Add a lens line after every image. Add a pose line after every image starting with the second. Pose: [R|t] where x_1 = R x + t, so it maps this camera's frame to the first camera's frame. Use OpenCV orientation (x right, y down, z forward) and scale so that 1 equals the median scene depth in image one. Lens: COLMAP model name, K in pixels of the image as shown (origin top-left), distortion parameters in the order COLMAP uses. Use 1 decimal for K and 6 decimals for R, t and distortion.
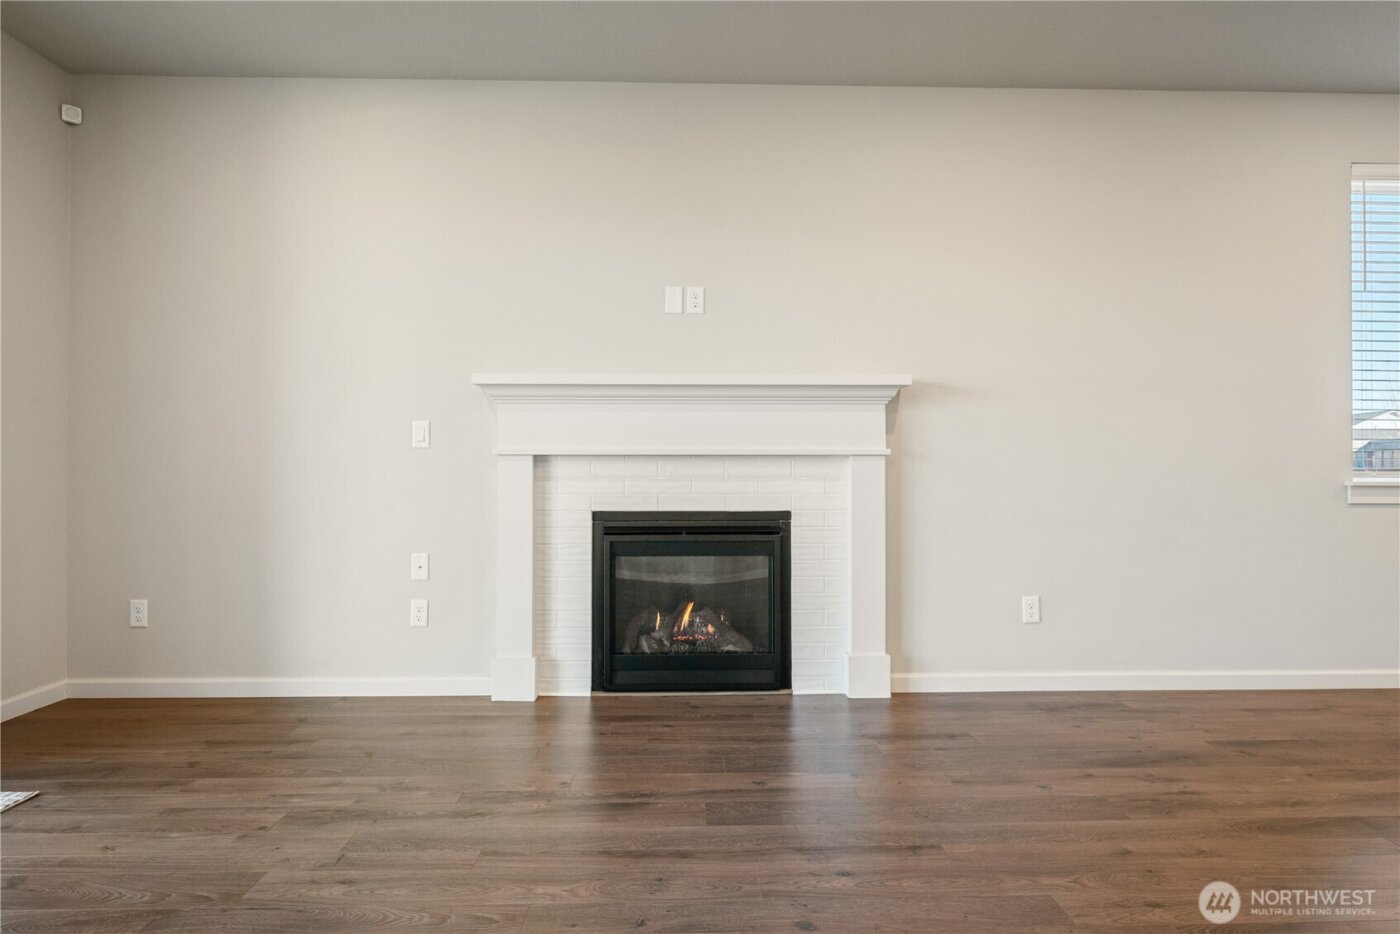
lens RADIAL K [[779.6, 0, 700.0], [0, 779.6, 467.0], [0, 0, 1]] dist [-0.003046, -0.000855]
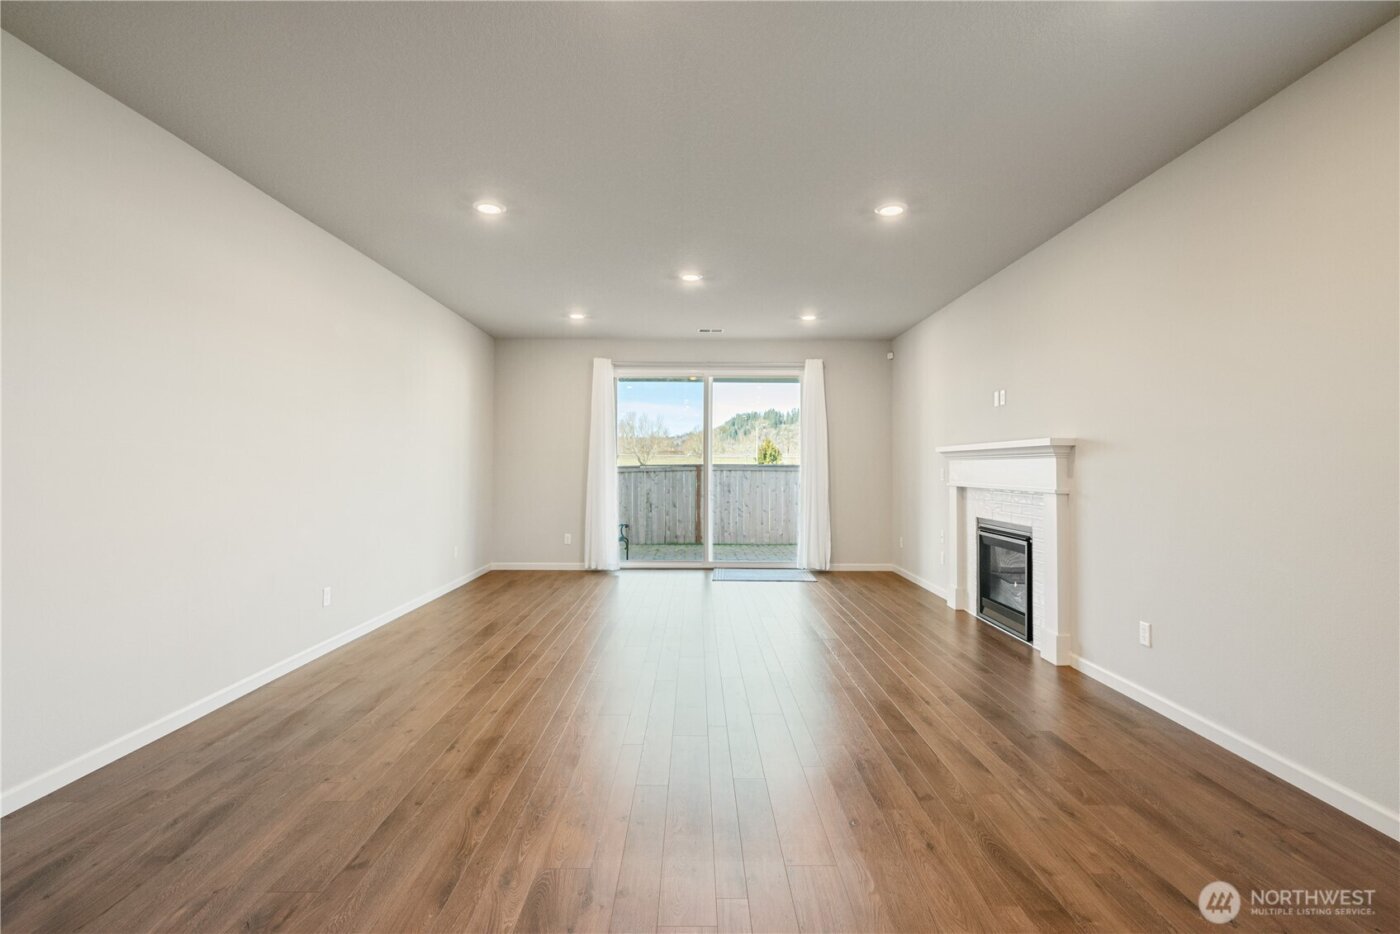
lens RADIAL K [[642.6, 0, 697.0], [0, 642.6, 452.6], [0, 0, 1]] dist [-0.000364, -0.000259]
pose [[-0.024357, -0.022773, -0.999444, 1.425068], [0.001680, 0.999738, -0.022821, -0.064596], [0.999702, -0.002235, -0.024312, 0.373095]]
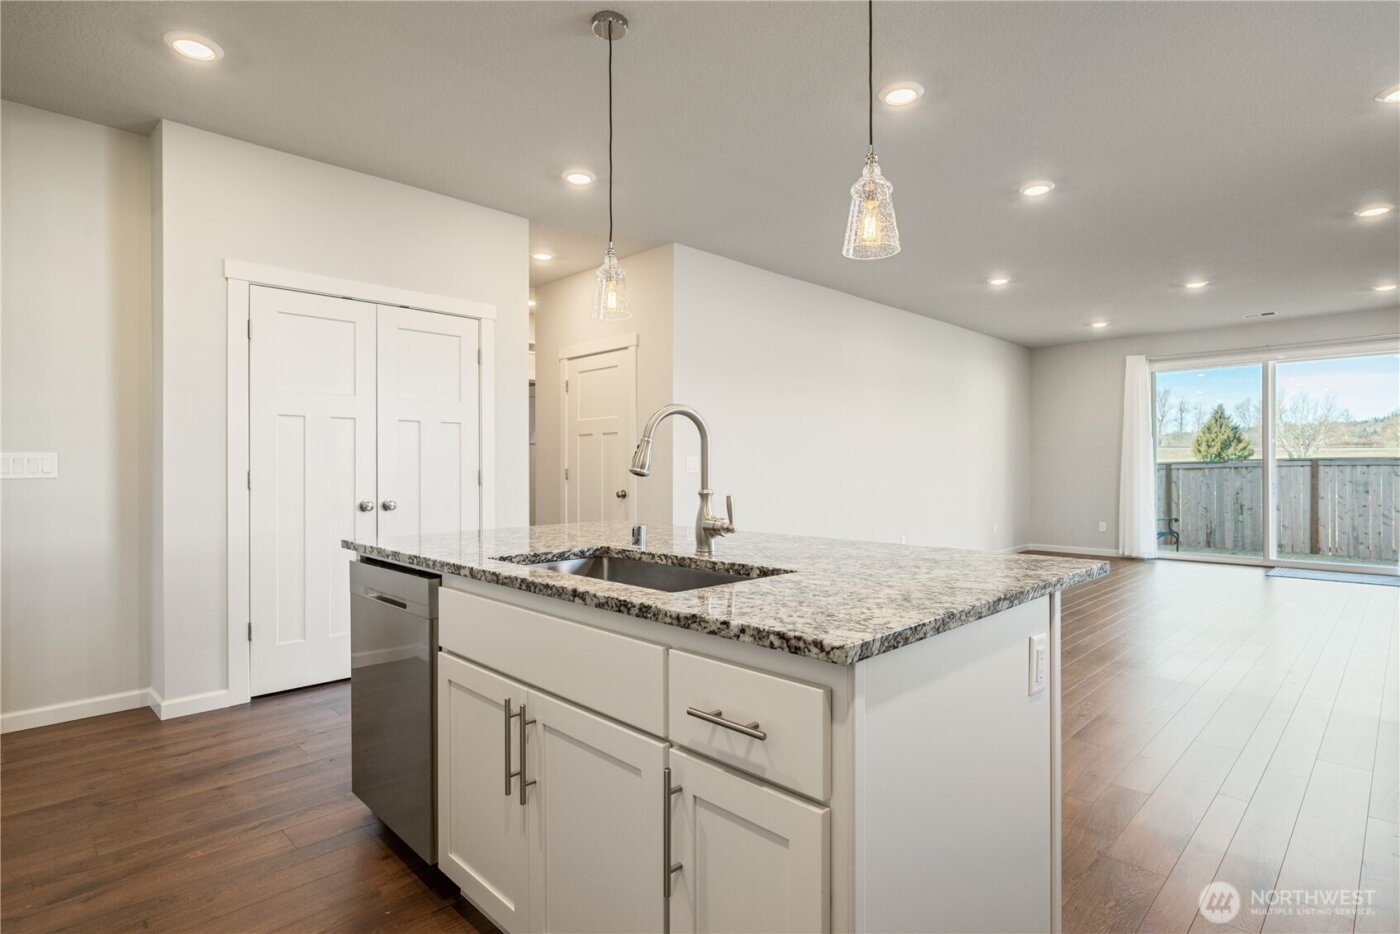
lens RADIAL K [[698.3, 0, 695.6], [0, 698.3, 471.5], [0, 0, 1]] dist [-0.007722, -0.001655]
pose [[-0.735048, 0.005219, -0.677995, 2.091441], [0.007097, 0.999975, 0.000004, -0.033682], [0.677978, -0.004809, -0.735067, 0.759127]]
